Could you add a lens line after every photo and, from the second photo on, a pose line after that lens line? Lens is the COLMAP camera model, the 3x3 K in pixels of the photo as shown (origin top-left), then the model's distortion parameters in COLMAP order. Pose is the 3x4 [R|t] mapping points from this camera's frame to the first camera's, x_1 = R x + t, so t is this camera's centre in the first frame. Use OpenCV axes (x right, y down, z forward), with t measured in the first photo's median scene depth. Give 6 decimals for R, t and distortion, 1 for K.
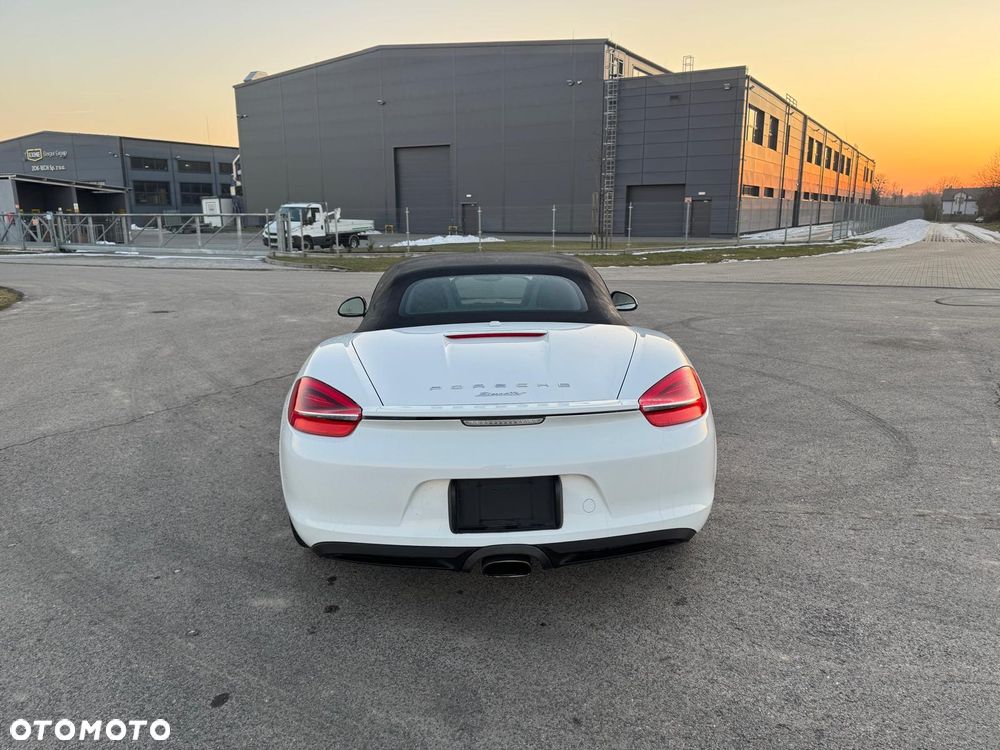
lens RADIAL K [[699.4, 0, 508.0], [0, 699.4, 371.7], [0, 0, 1]] dist [0.036996, -0.044097]
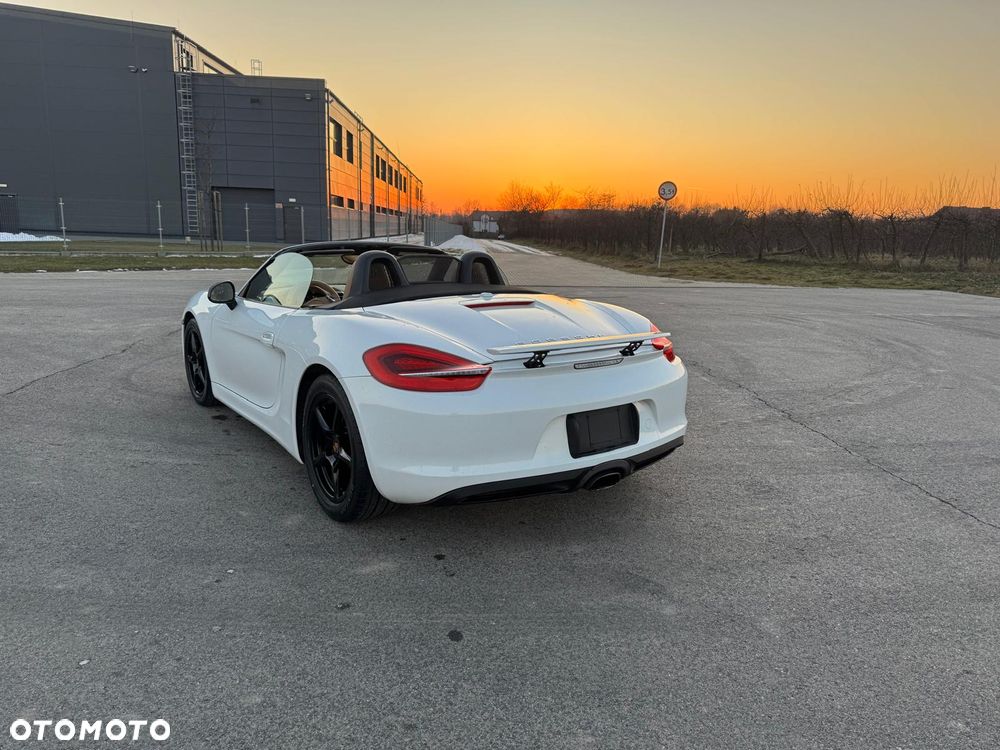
lens RADIAL K [[699.4, 0, 498.5], [0, 699.4, 374.9], [0, 0, 1]] dist [0.036996, -0.044097]
pose [[0.835690, -0.079300, 0.543446, -0.043360], [0.083623, 0.996356, 0.016797, 0.003005], [-0.542798, 0.031407, 0.839276, 0.003083]]
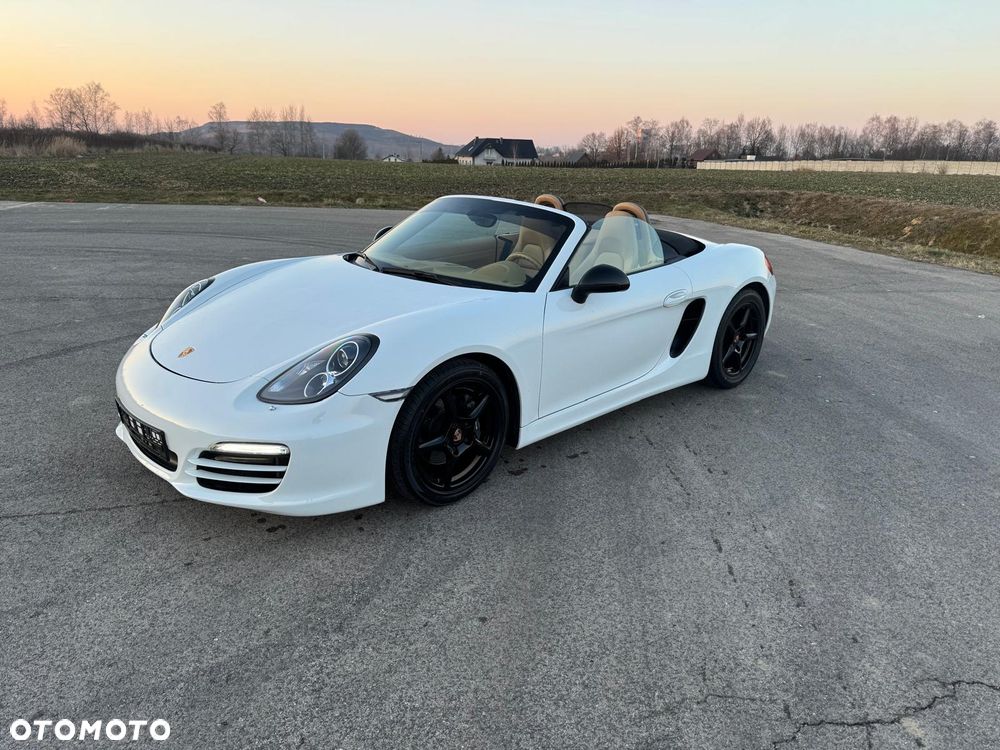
lens RADIAL K [[699.4, 0, 500.9], [0, 699.4, 374.3], [0, 0, 1]] dist [0.036996, -0.044097]
pose [[-0.668230, -0.239832, 0.704237, -0.069739], [0.131715, 0.893519, 0.429273, -0.033773], [-0.732202, 0.379612, -0.565486, 0.155664]]
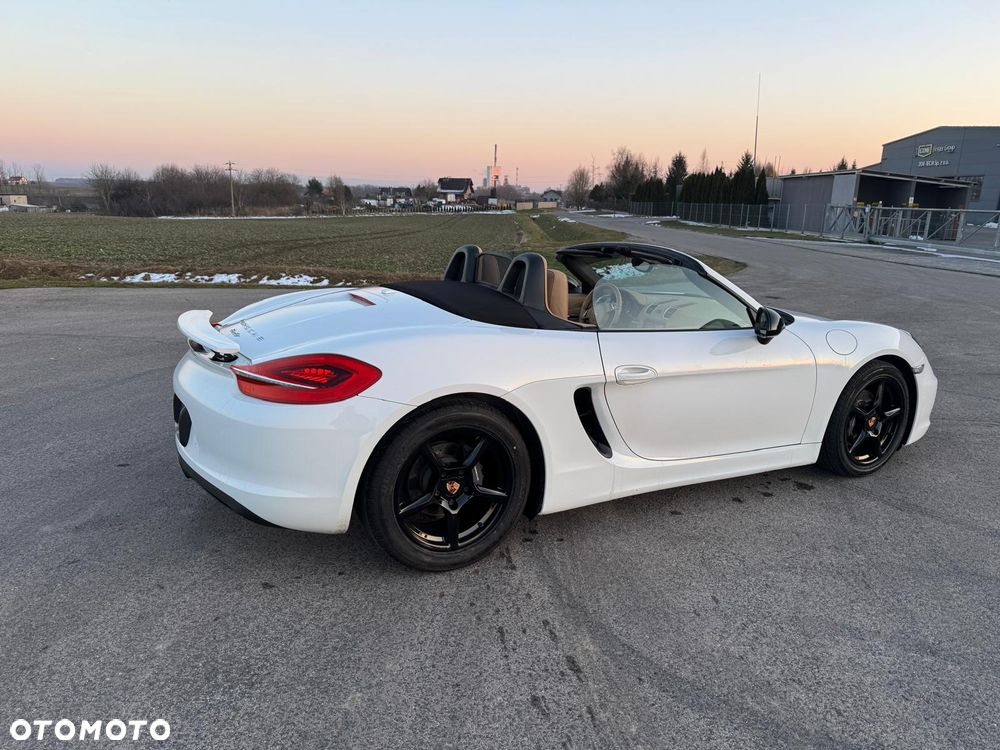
lens RADIAL K [[699.4, 0, 505.3], [0, 699.4, 378.2], [0, 0, 1]] dist [0.036996, -0.044097]
pose [[0.430815, 0.236837, -0.870808, 0.068890], [-0.224683, 0.962712, 0.150675, -0.009781], [0.874023, 0.130743, 0.467964, 0.047338]]
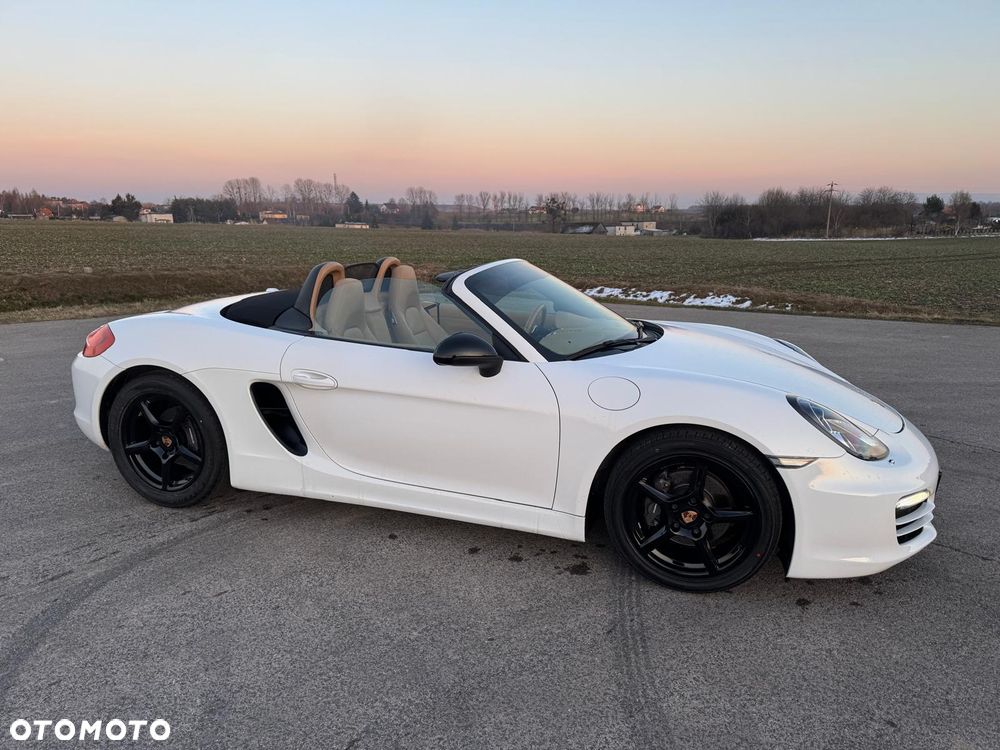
lens RADIAL K [[699.4, 0, 506.0], [0, 699.4, 395.1], [0, 0, 1]] dist [0.036996, -0.044097]
pose [[-0.346920, 0.238286, -0.907120, 0.072229], [-0.205459, 0.924387, 0.321397, -0.027195], [0.915114, 0.297875, -0.271730, 0.124585]]
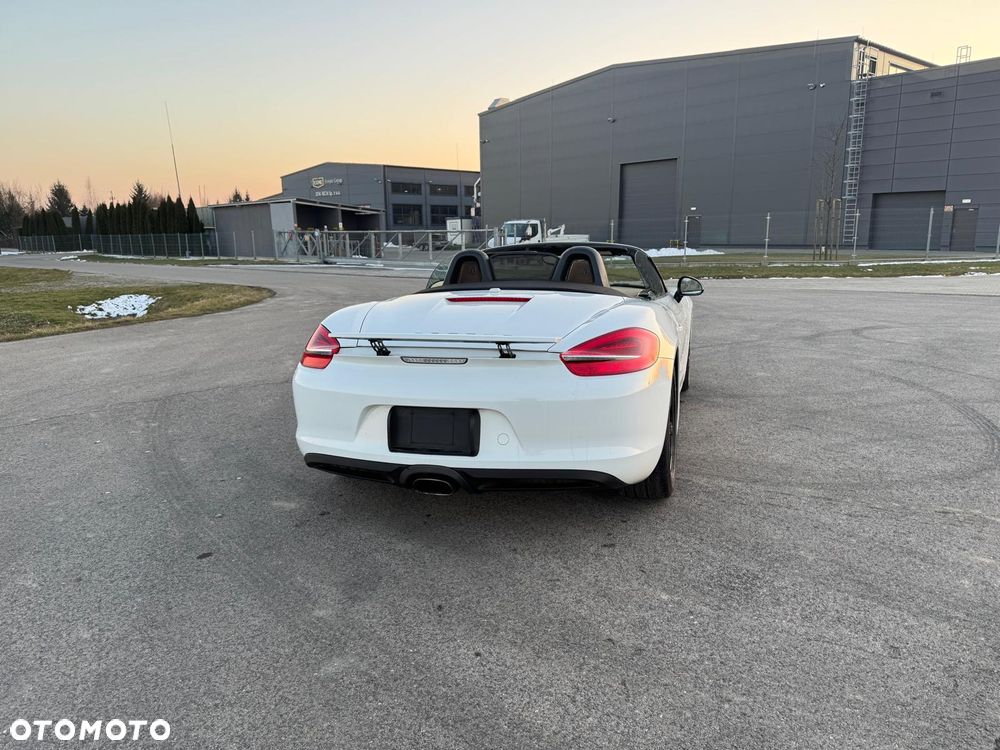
lens RADIAL K [[699.4, 0, 507.8], [0, 699.4, 376.5], [0, 0, 1]] dist [0.036996, -0.044097]
pose [[0.947089, 0.056022, -0.316044, 0.024966], [-0.061538, 0.998077, -0.007492, 0.005317], [0.315017, 0.026544, 0.948715, -0.003369]]
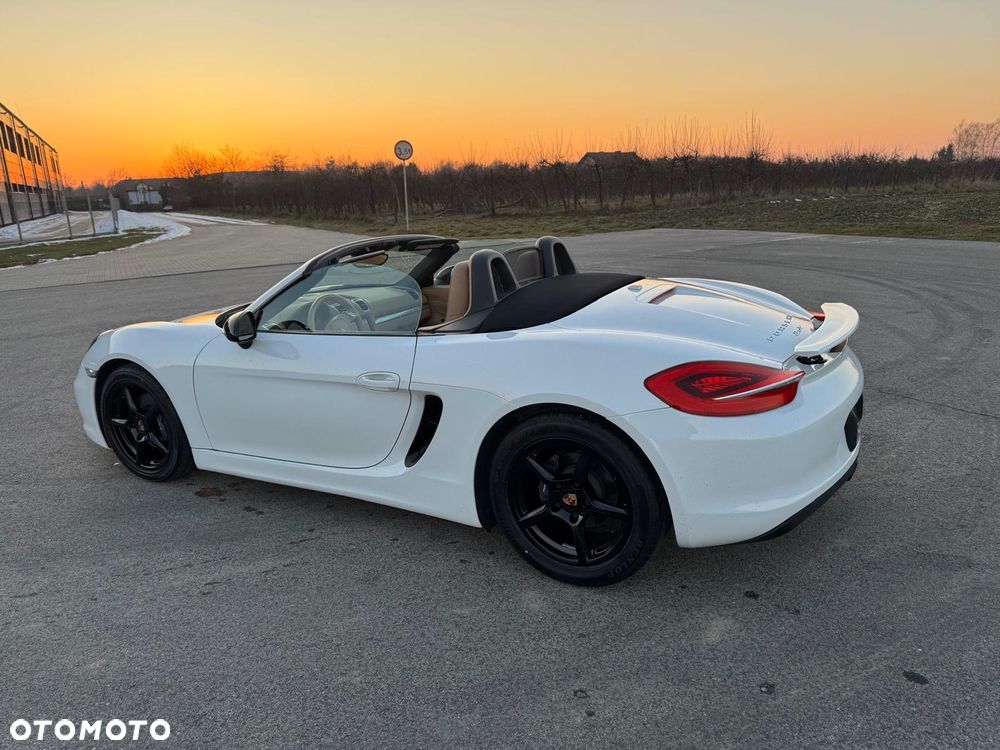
lens RADIAL K [[699.4, 0, 503.1], [0, 699.4, 375.3], [0, 0, 1]] dist [0.036996, -0.044097]
pose [[0.518813, -0.234768, 0.822020, -0.066515], [0.221490, 0.965634, 0.135991, -0.008593], [-0.825697, 0.111516, 0.552982, 0.042895]]
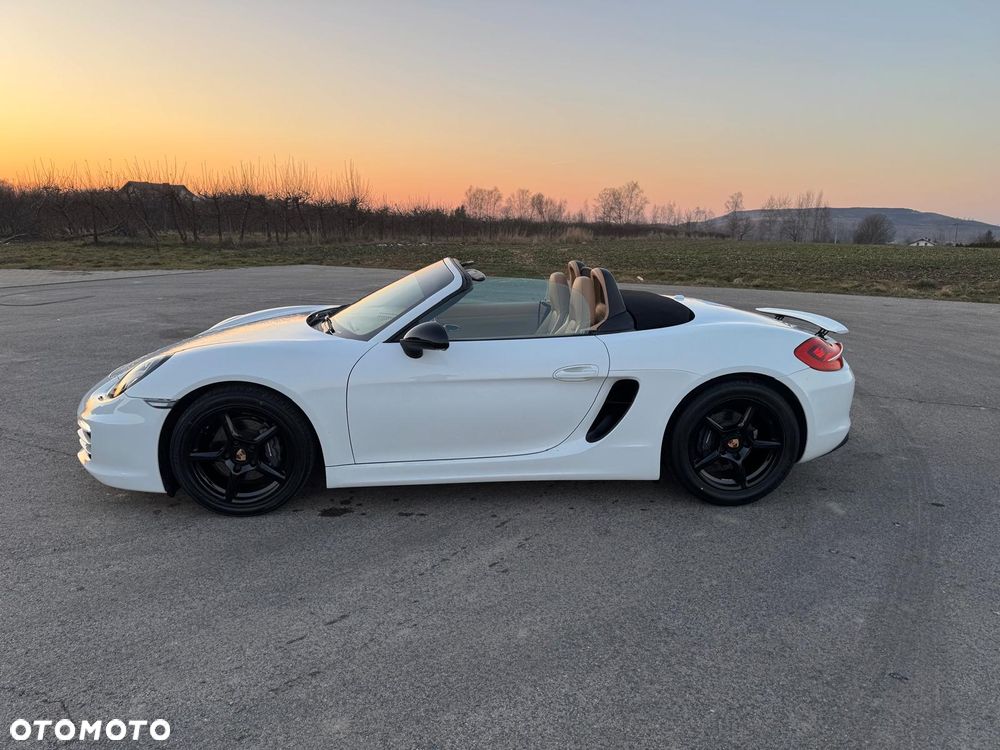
lens RADIAL K [[694.0, 0, 495.1], [0, 694.0, 388.9], [0, 0, 1]] dist [0.060622, -0.070461]
pose [[-0.046302, -0.222833, 0.973756, -0.093948], [0.198138, 0.953385, 0.227593, -0.019250], [-0.979080, 0.203476, 0.000008, 0.096049]]
